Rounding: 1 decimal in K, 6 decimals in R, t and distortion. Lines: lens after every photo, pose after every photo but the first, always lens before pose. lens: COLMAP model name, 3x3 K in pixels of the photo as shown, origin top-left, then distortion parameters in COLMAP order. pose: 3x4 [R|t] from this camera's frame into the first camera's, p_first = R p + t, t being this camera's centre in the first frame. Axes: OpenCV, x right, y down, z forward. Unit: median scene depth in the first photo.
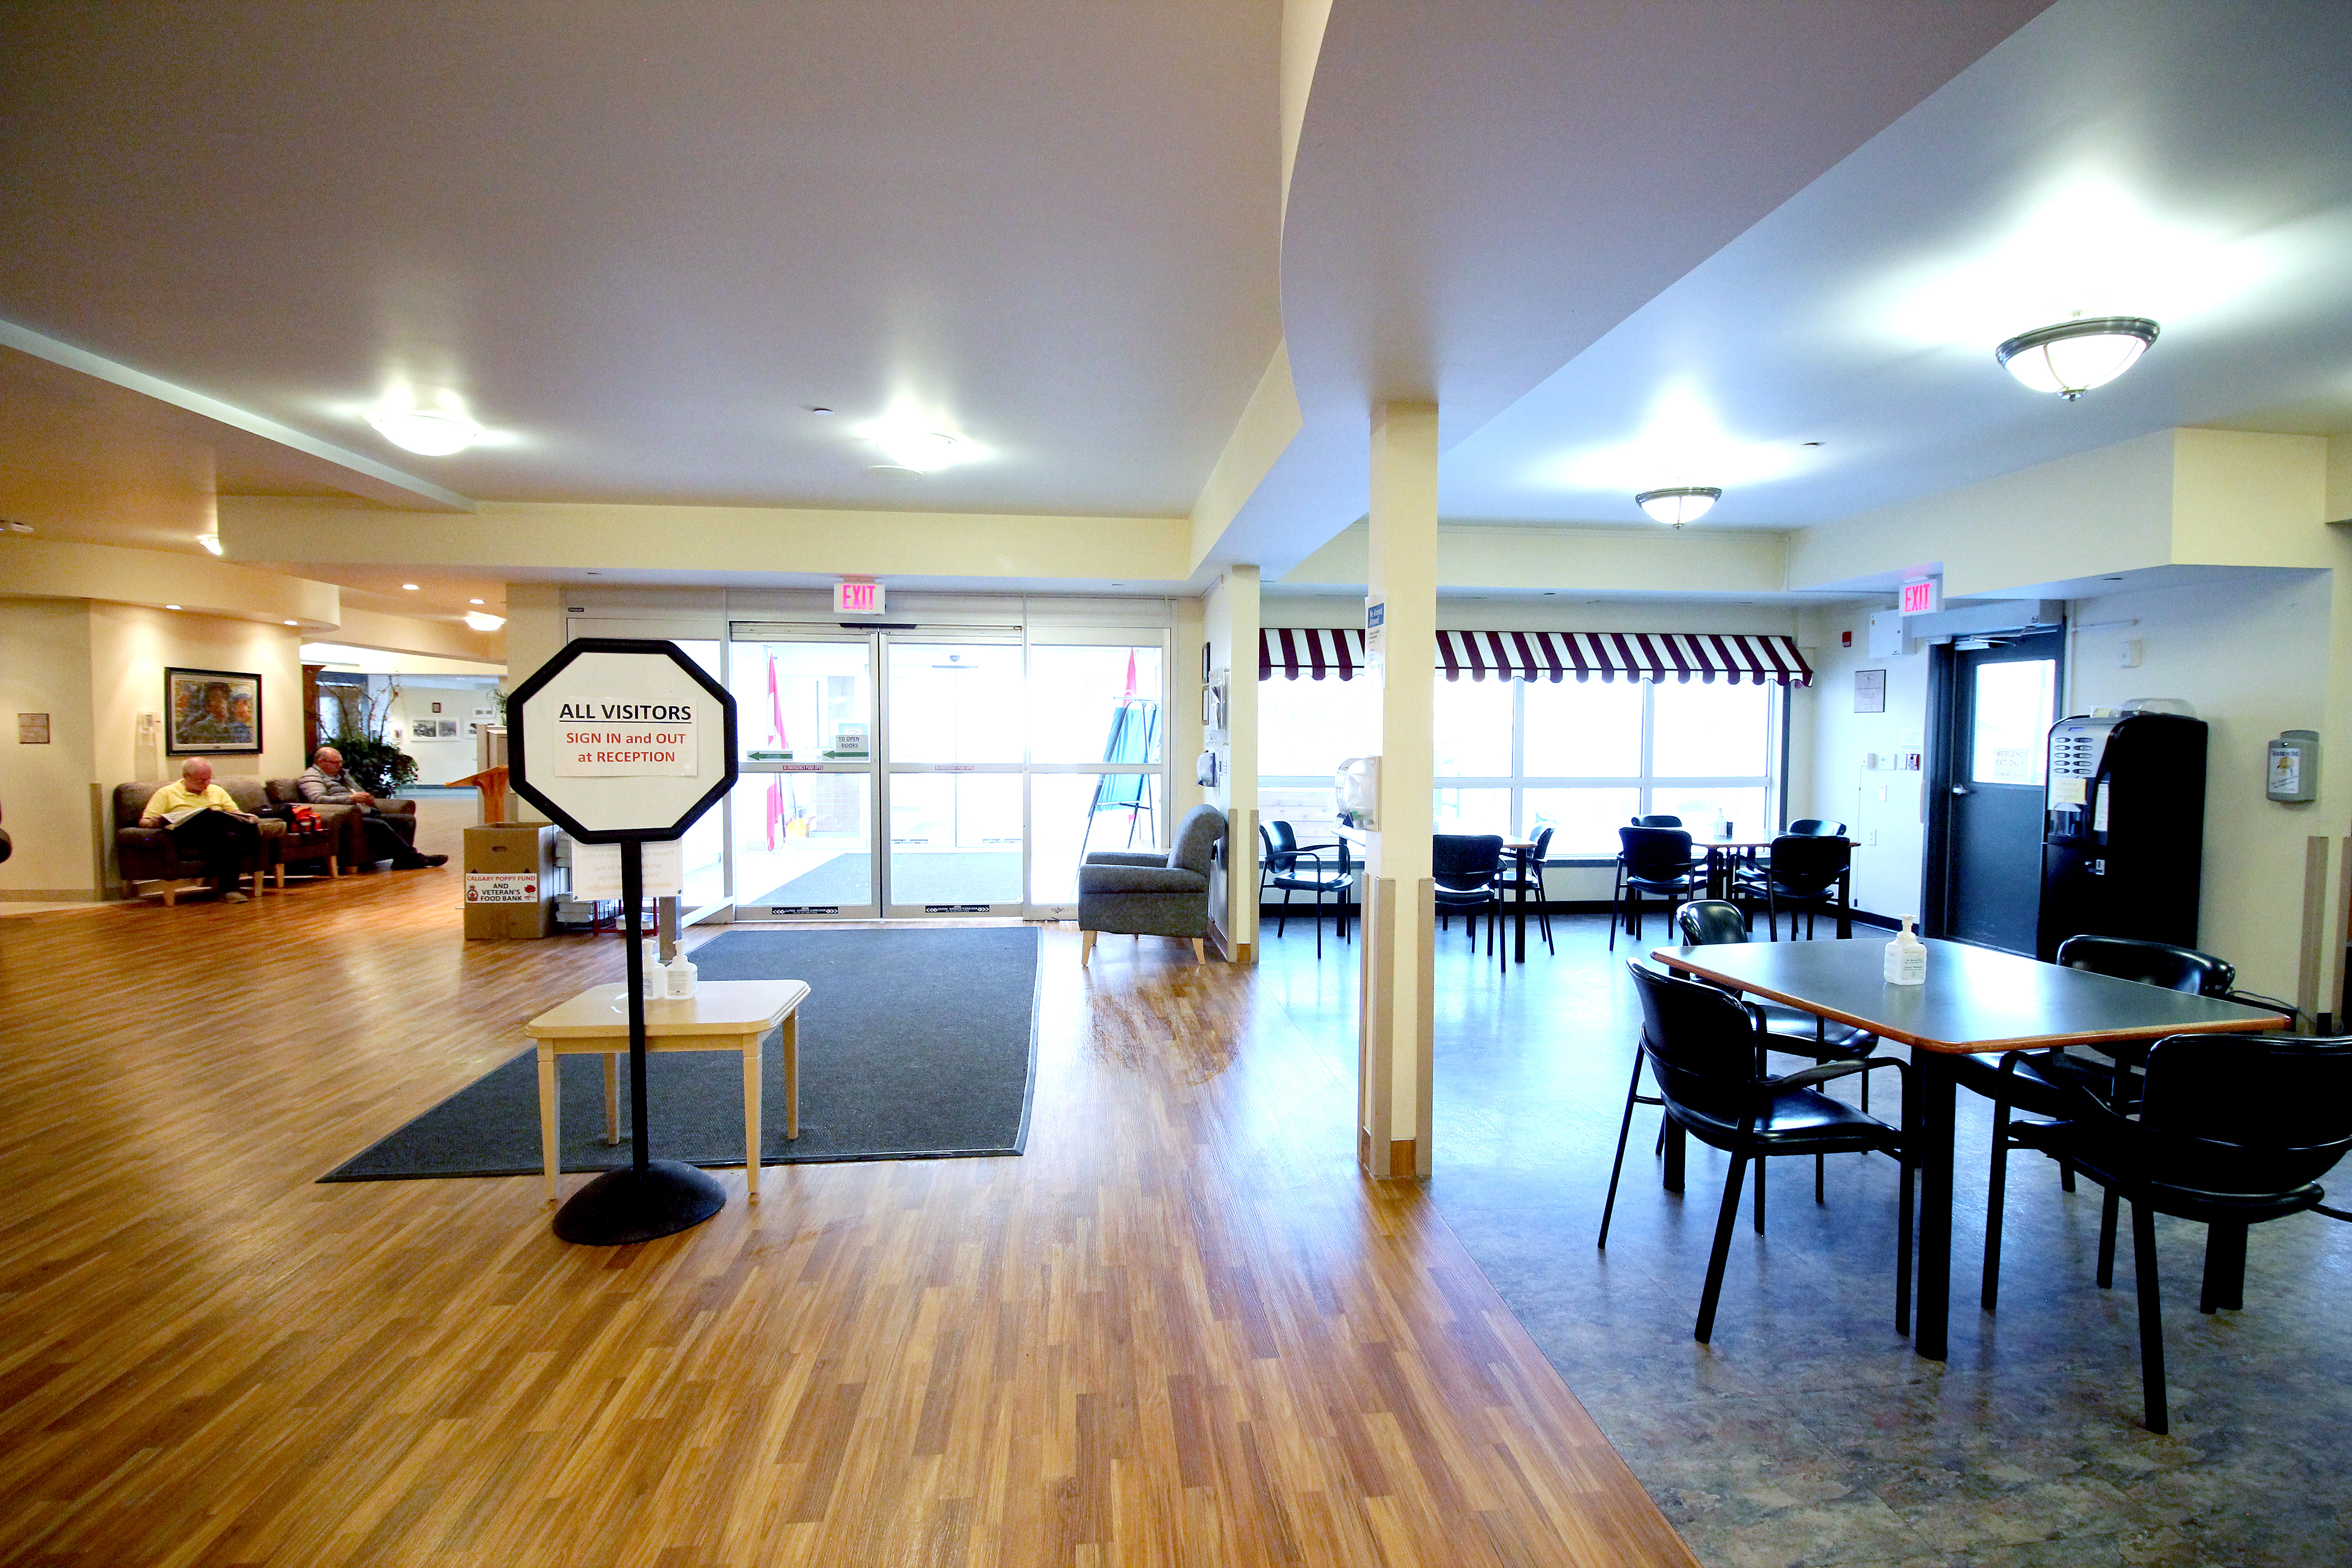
lens RADIAL K [[1085.3, 0, 1195.0], [0, 1085.3, 784.5], [0, 0, 1]] dist [-0.002673, -0.012010]
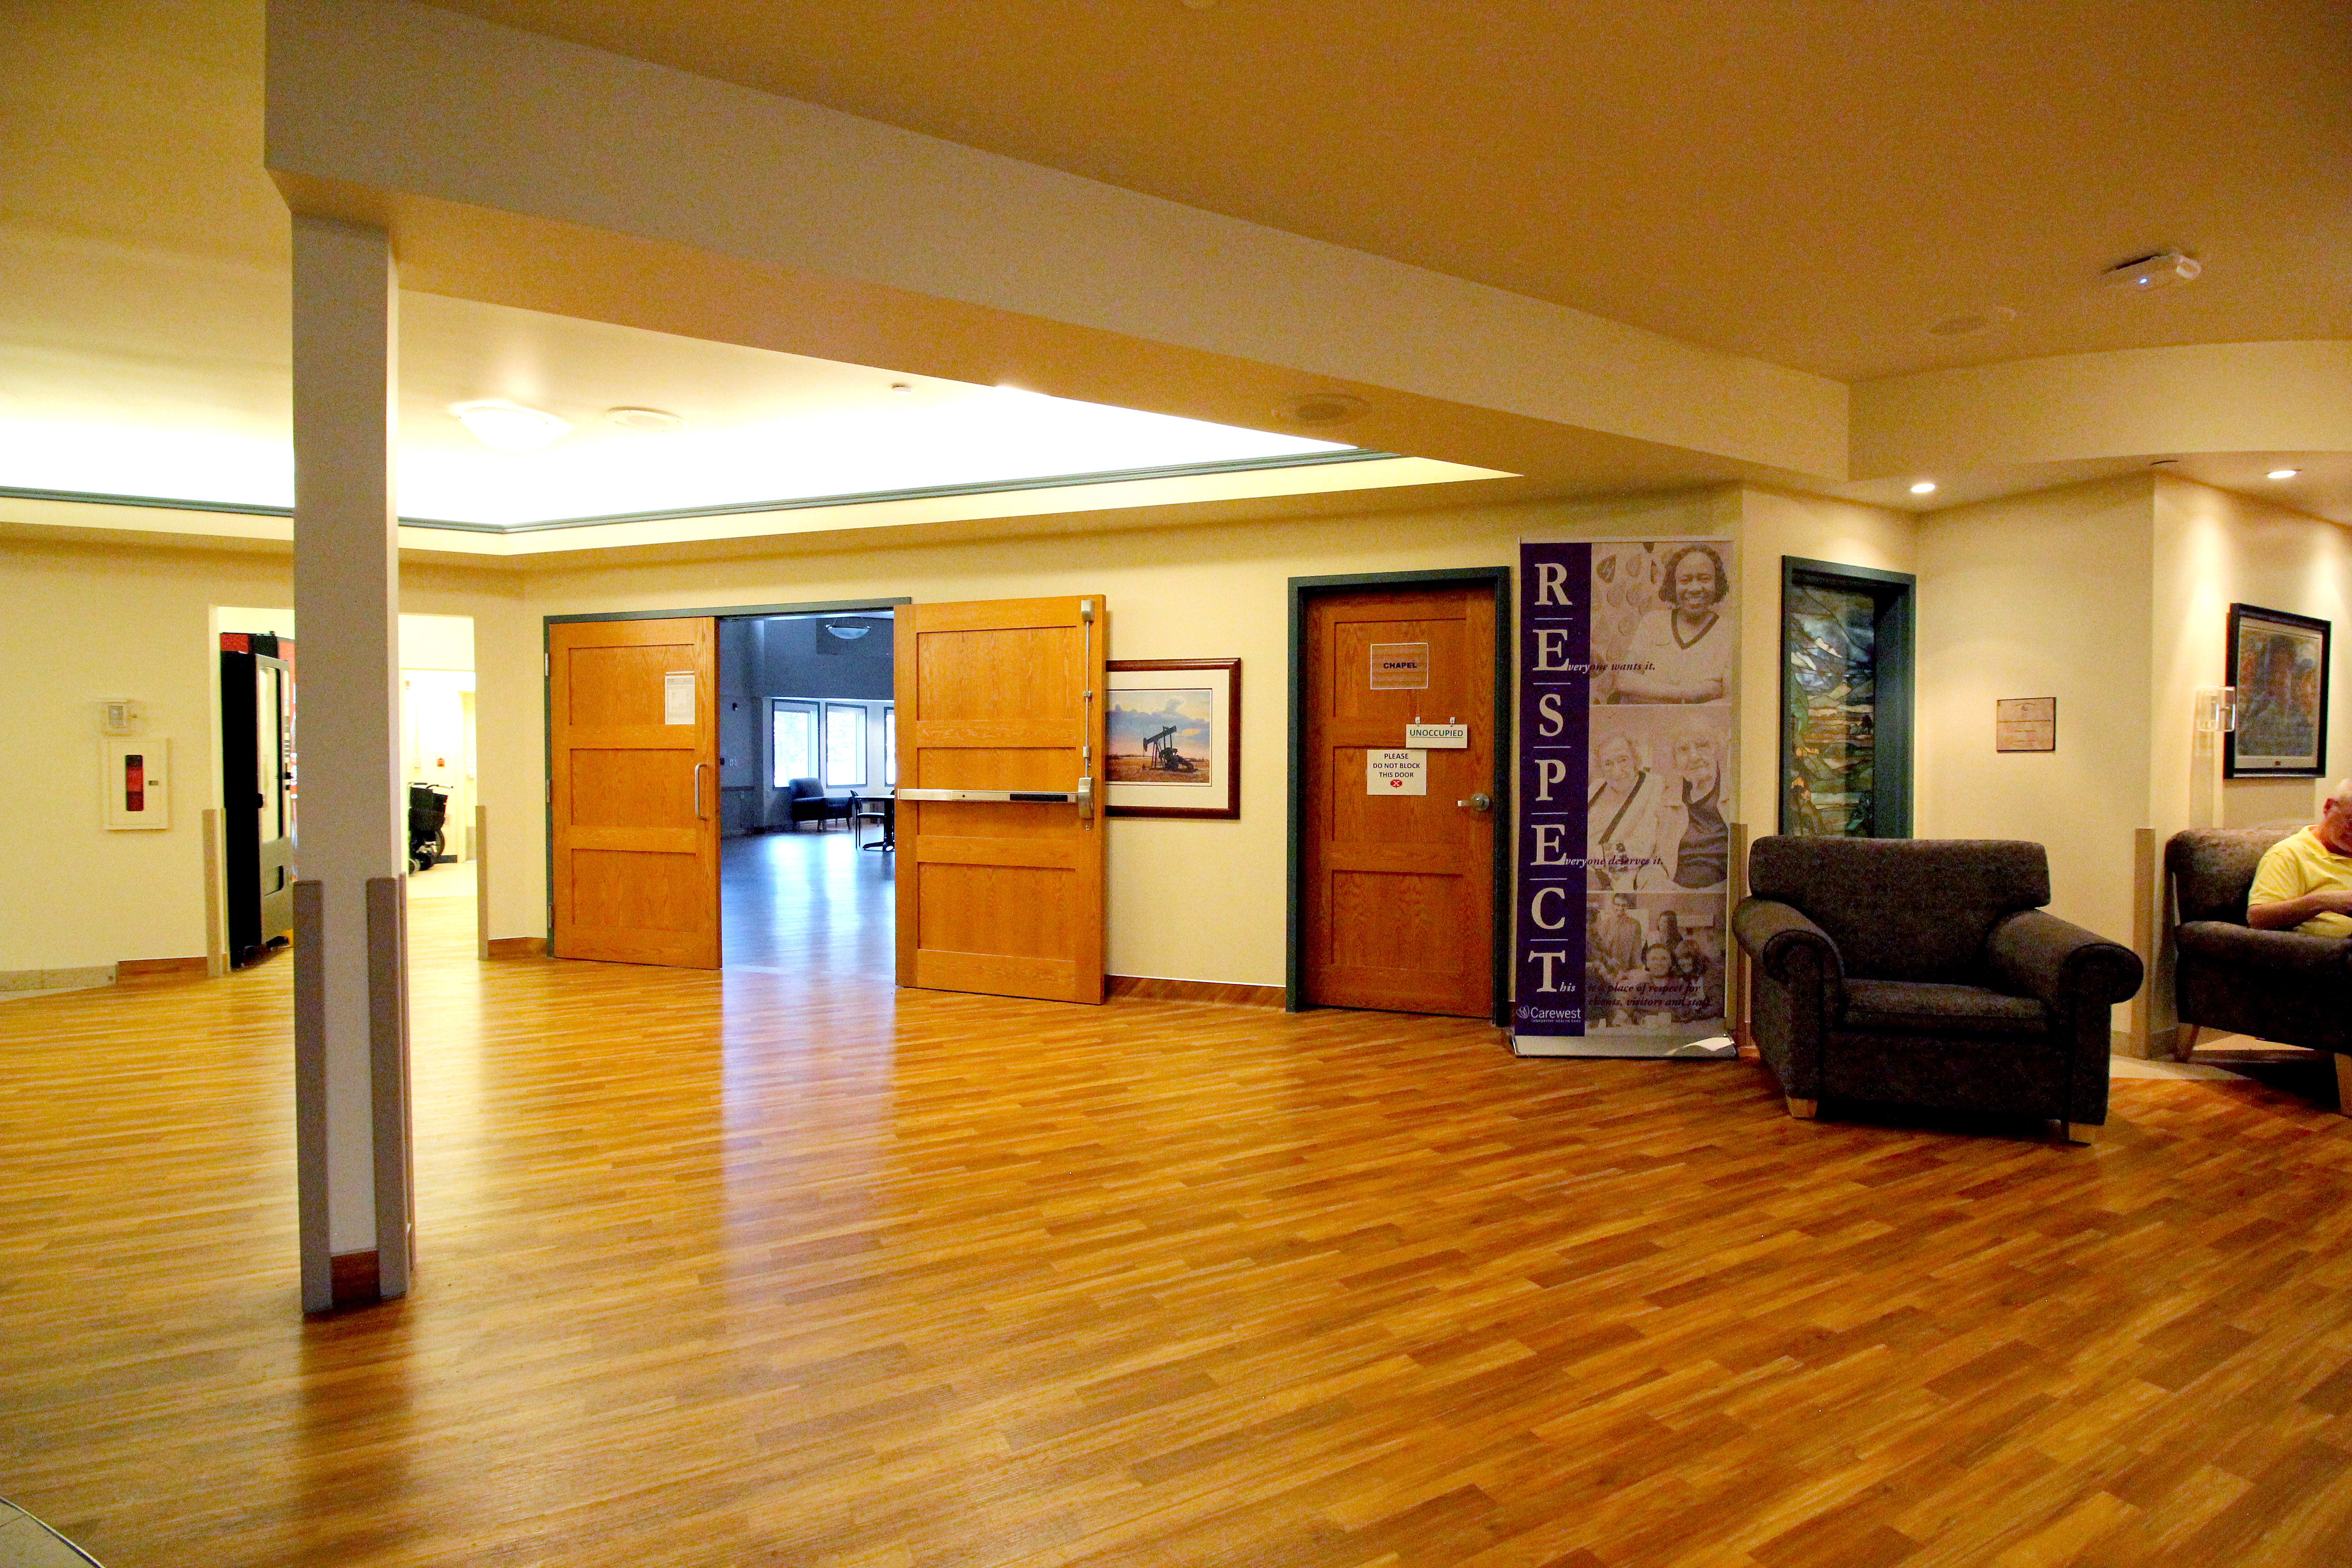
lens RADIAL K [[1085.3, 0, 1192.1], [0, 1085.3, 787.8], [0, 0, 1]] dist [-0.002673, -0.012010]
pose [[0.375069, 0.016142, -0.926856, -1.108121], [-0.043056, 0.999073, -0.000024, -0.001848], [0.925997, 0.039916, 0.375416, 0.585150]]
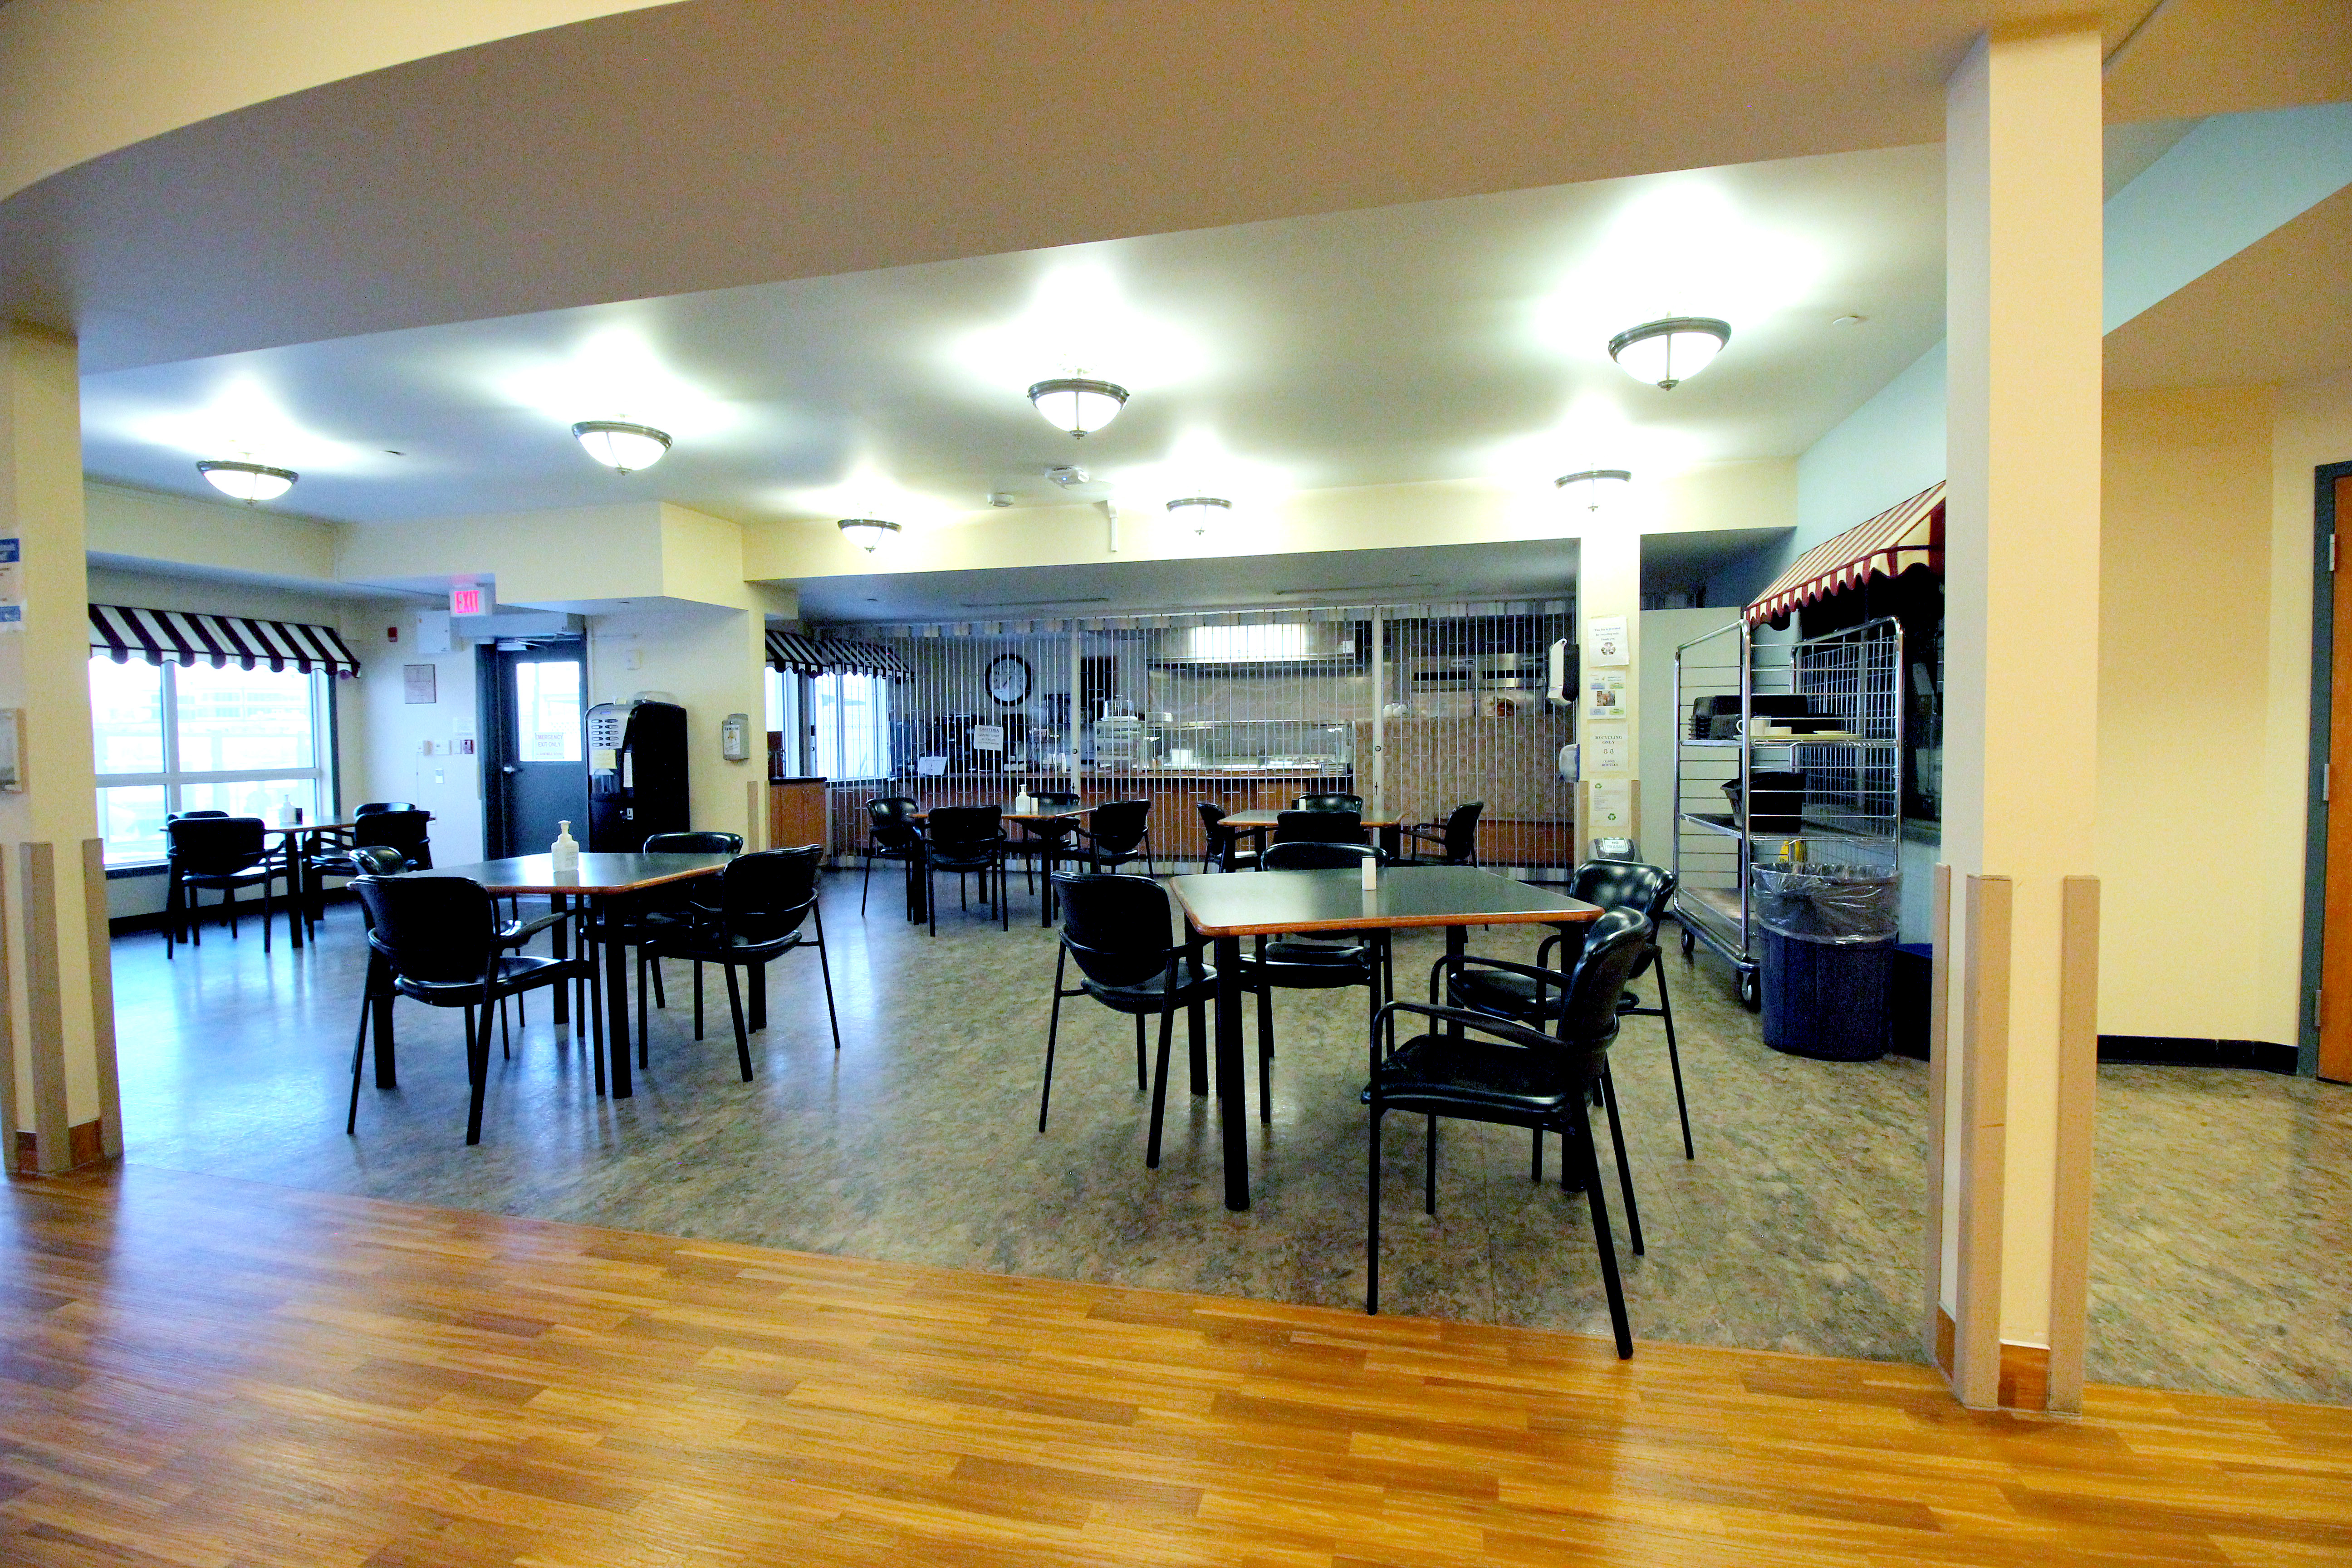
lens RADIAL K [[1085.3, 0, 1192.1], [0, 1085.3, 784.9], [0, 0, 1]] dist [-0.002673, -0.012010]
pose [[0.334040, -0.045839, 0.941444, -0.205987], [0.057691, 0.997938, 0.028120, 0.042087], [-0.940792, 0.044920, 0.335995, -0.127766]]
